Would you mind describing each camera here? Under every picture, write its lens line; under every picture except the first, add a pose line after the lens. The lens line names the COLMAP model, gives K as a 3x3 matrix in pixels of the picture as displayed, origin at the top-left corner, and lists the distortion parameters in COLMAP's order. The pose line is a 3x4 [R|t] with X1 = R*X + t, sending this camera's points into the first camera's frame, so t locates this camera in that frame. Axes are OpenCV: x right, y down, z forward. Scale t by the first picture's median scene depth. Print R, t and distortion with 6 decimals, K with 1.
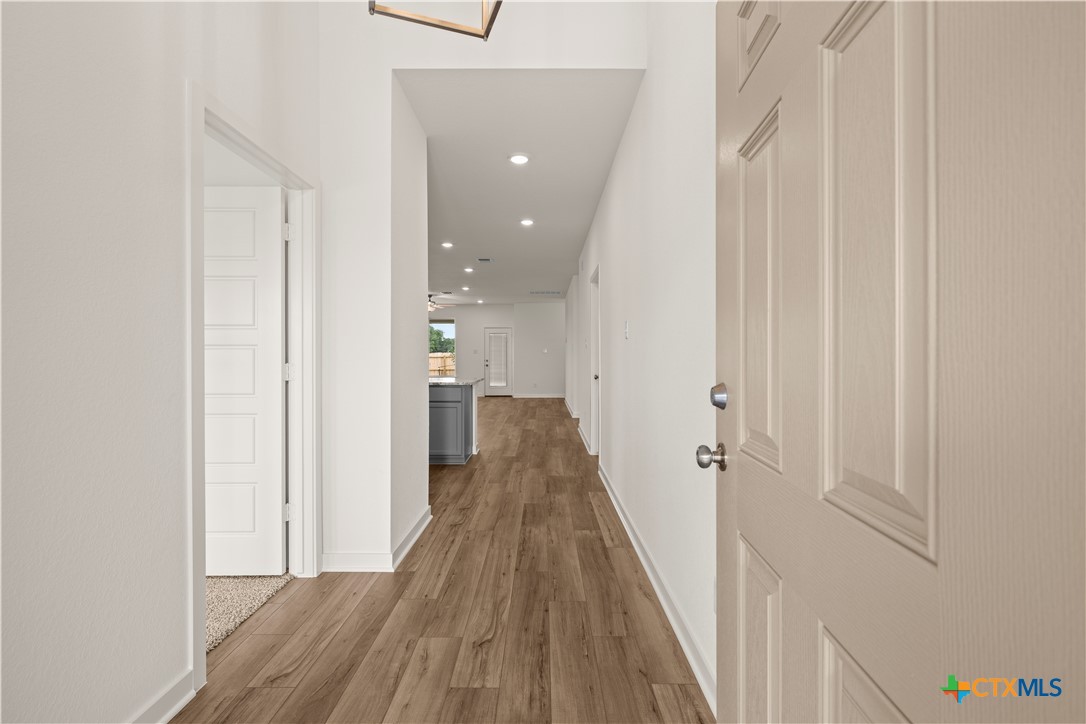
lens RADIAL K [[478.0, 0, 540.8], [0, 478.0, 358.2], [0, 0, 1]] dist [0.000025, -0.000015]
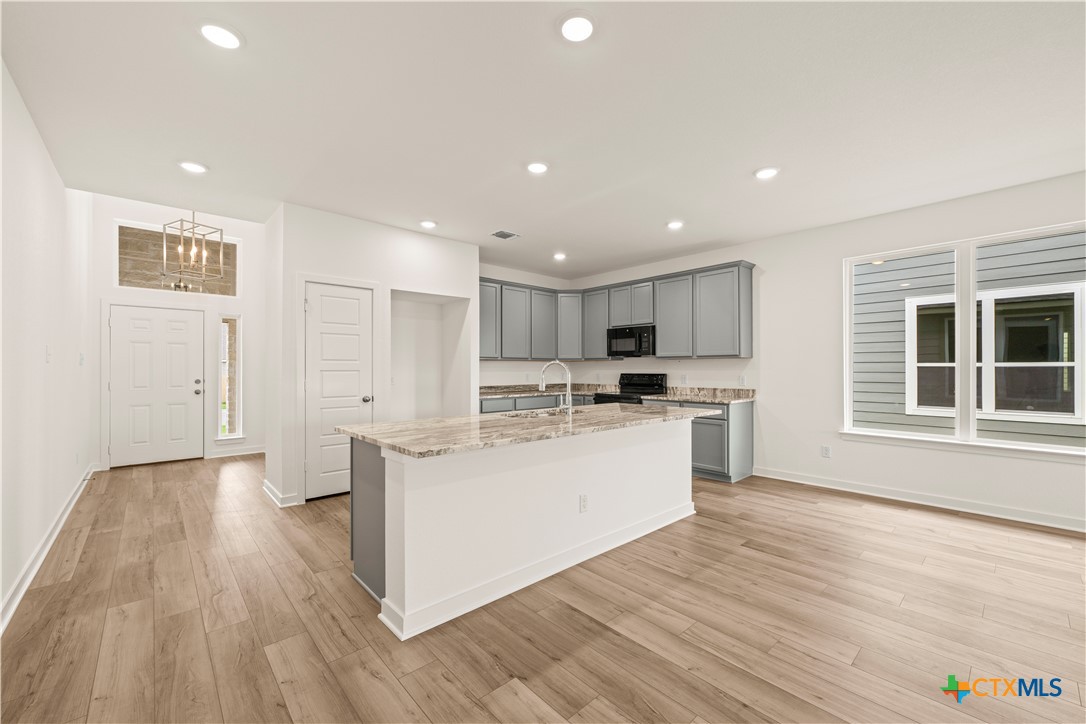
lens RADIAL K [[437.5, 0, 542.2], [0, 437.5, 368.4], [0, 0, 1]] dist [0.002972, 0.000023]
pose [[-0.741883, -0.000760, -0.670529, 0.008118], [-0.000103, 0.999999, -0.001019, -0.006708], [0.670529, -0.000687, -0.741883, 0.720545]]
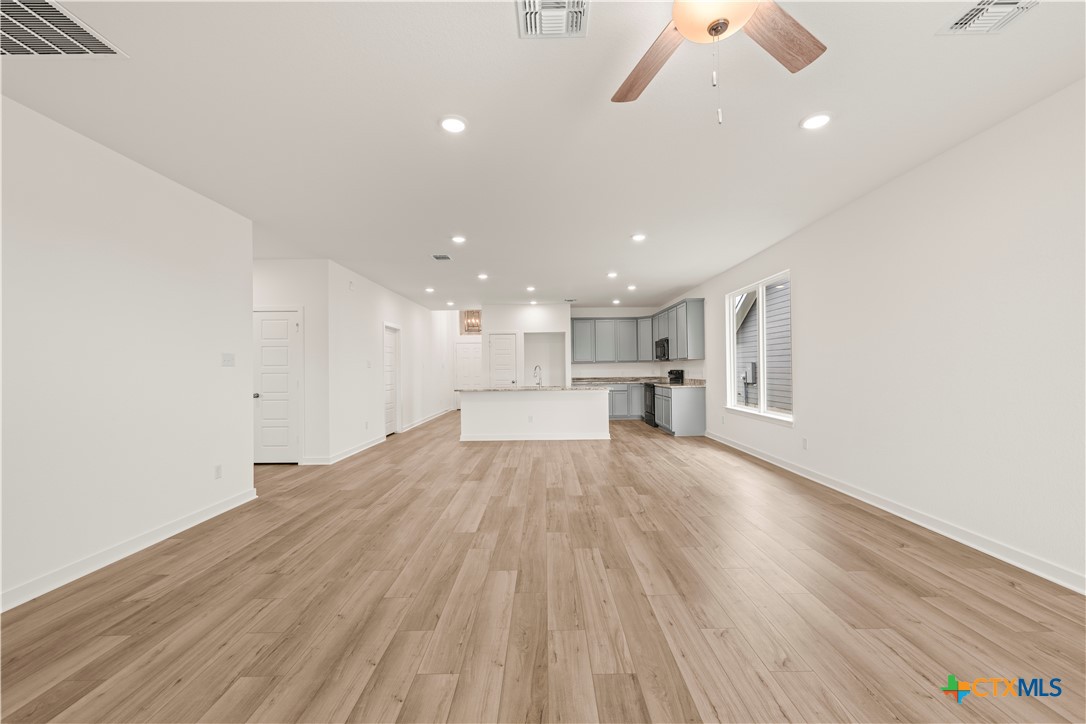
lens RADIAL K [[437.5, 0, 545.3], [0, 437.5, 361.7], [0, 0, 1]] dist [0.002972, 0.000023]
pose [[-0.999915, 0.013020, 0.000889, -0.209621], [0.013008, 0.999839, -0.012326, -0.009644], [-0.001049, -0.012313, -0.999924, 1.242137]]
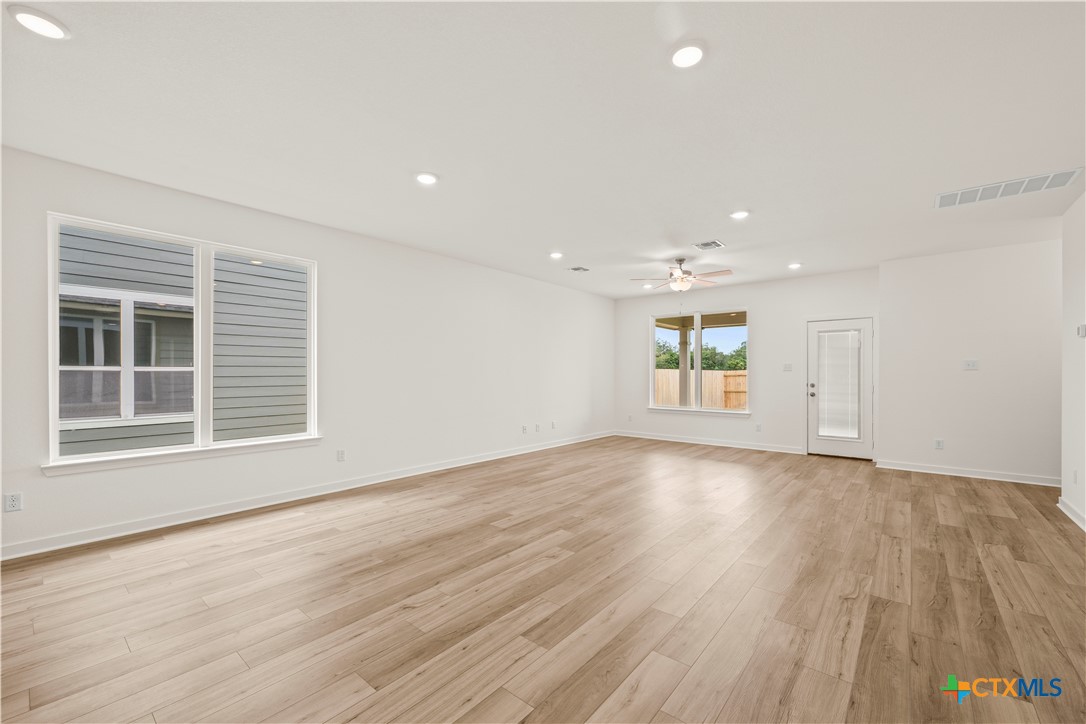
lens RADIAL K [[437.5, 0, 557.4], [0, 437.5, 373.3], [0, 0, 1]] dist [0.002972, 0.000023]
pose [[0.780554, 0.002688, -0.625083, -0.041971], [-0.002966, 0.999995, 0.000596, -0.008960], [0.625081, 0.001389, 0.780558, 0.589239]]
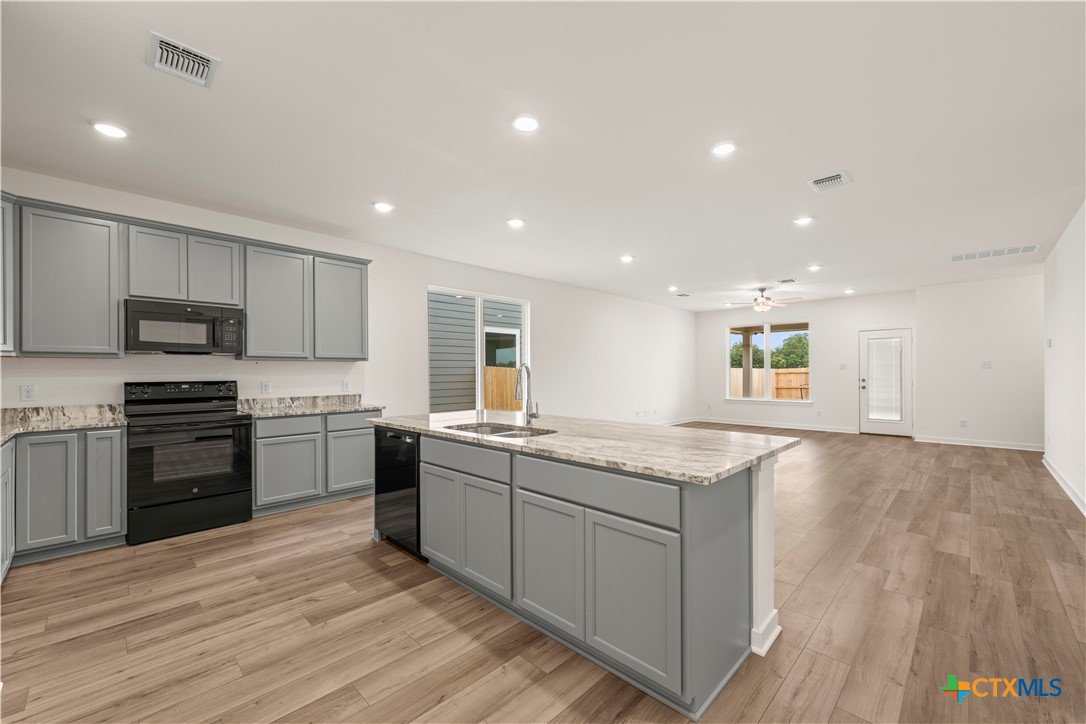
lens RADIAL K [[437.5, 0, 555.4], [0, 437.5, 369.9], [0, 0, 1]] dist [0.002972, 0.000023]
pose [[0.729319, -0.002740, -0.684168, -0.010512], [0.000089, 0.999992, -0.003909, -0.008516], [0.684174, 0.002790, 0.729314, 0.334100]]
